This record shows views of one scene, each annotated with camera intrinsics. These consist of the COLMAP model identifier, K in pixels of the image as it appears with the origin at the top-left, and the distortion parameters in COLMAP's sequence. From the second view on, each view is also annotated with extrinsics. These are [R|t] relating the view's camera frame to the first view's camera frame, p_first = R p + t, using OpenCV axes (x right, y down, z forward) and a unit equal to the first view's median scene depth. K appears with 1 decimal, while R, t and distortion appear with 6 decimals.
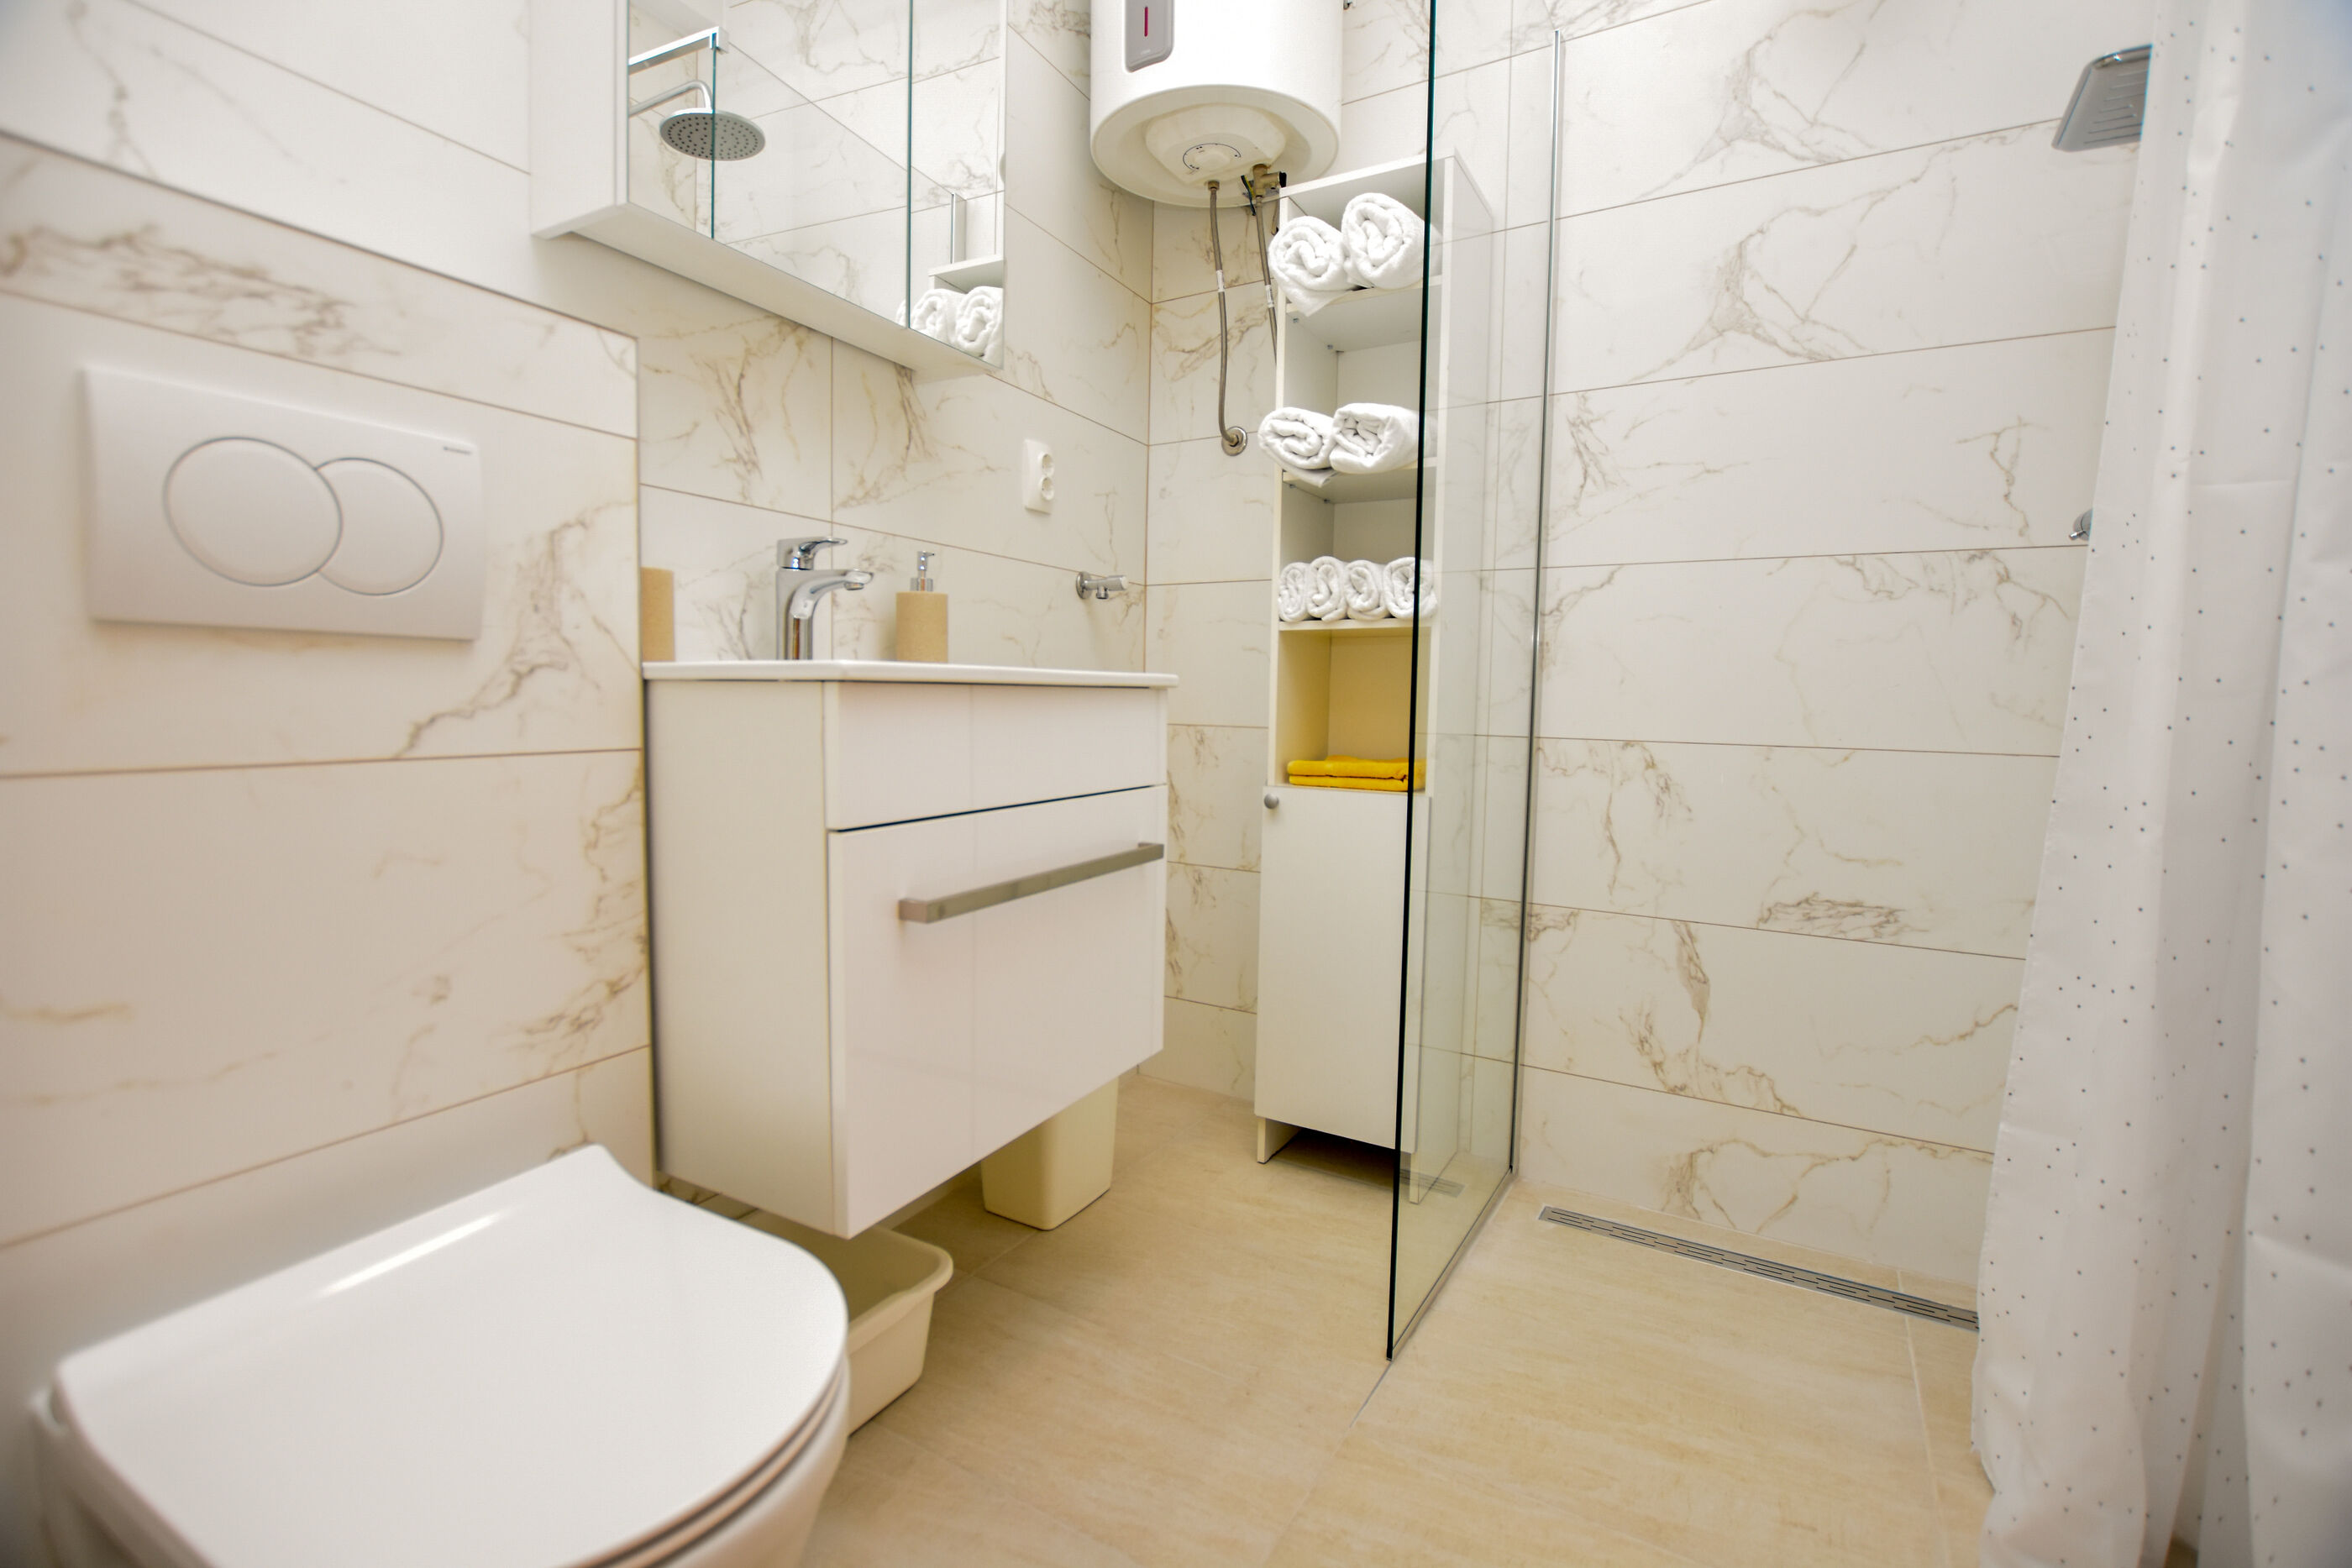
lens RADIAL K [[1031.6, 0, 1180.8], [0, 1031.6, 769.6], [0, 0, 1]] dist [-0.028863, 0.000815]
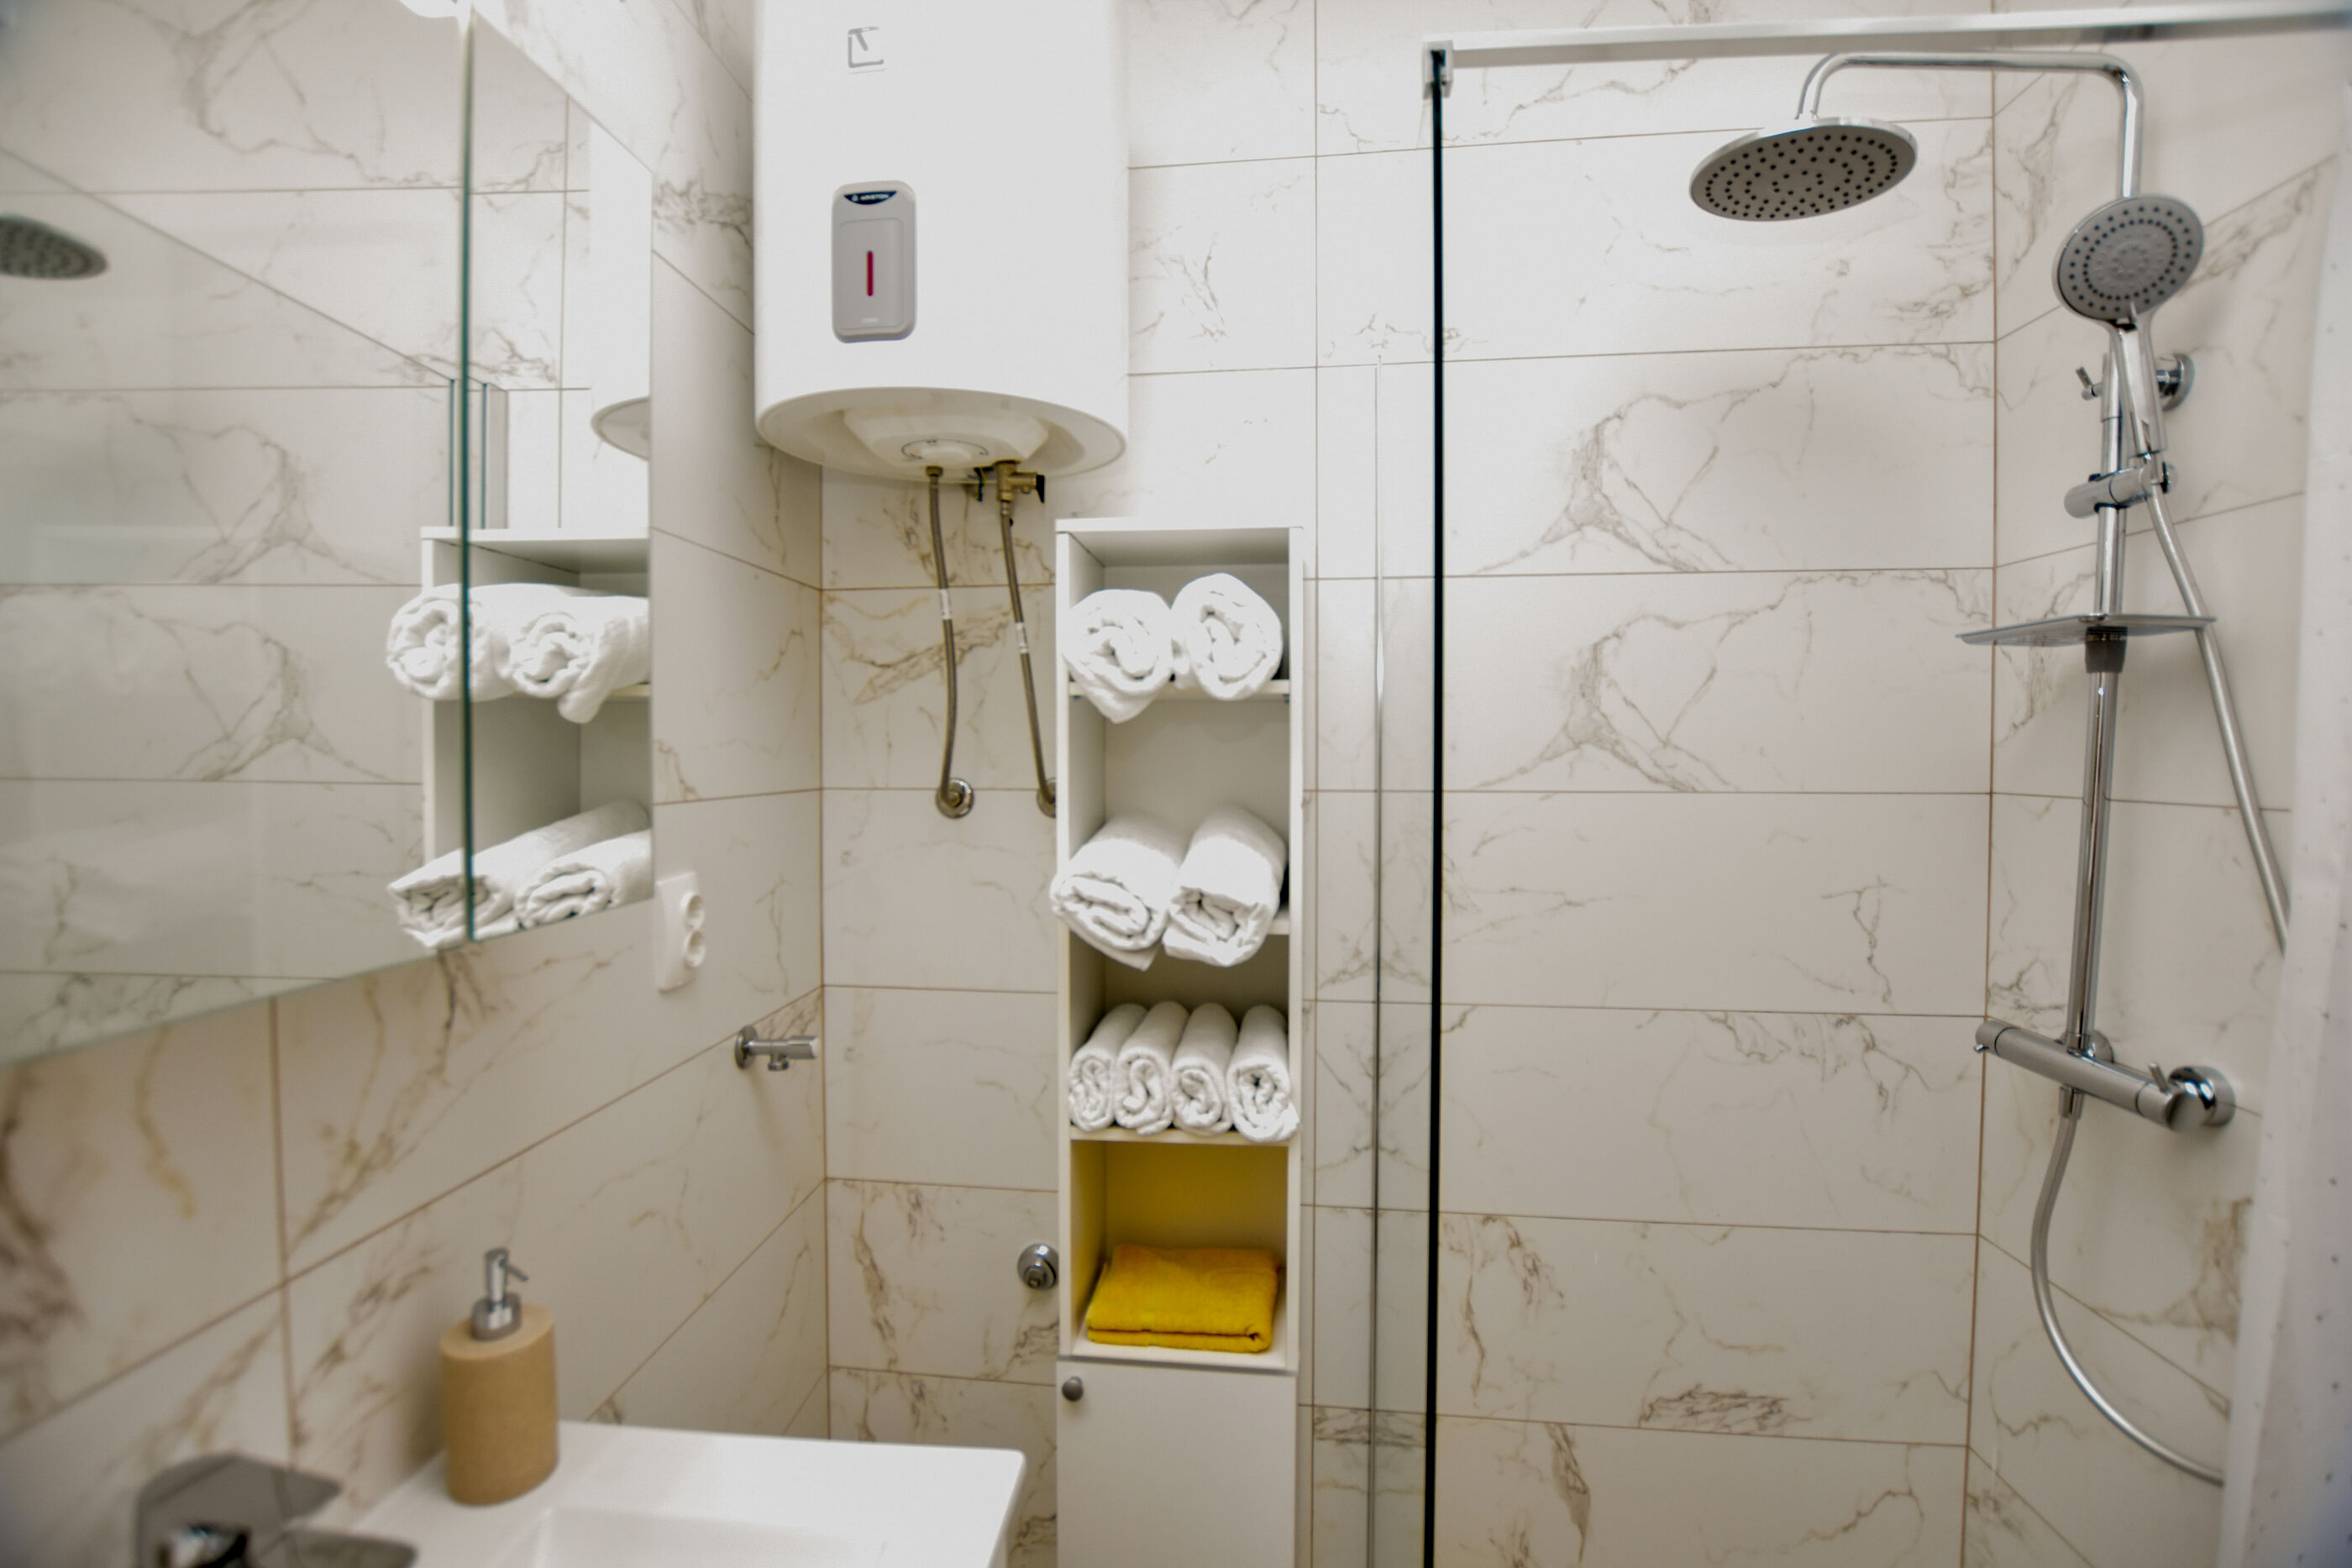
lens RADIAL K [[1031.6, 0, 1180.8], [0, 1031.6, 769.6], [0, 0, 1]] dist [-0.028863, 0.000815]
pose [[0.912022, -0.027718, 0.409204, -0.125649], [0.046717, 0.998241, -0.036503, -0.387138], [-0.407473, 0.052409, 0.911712, 0.344957]]
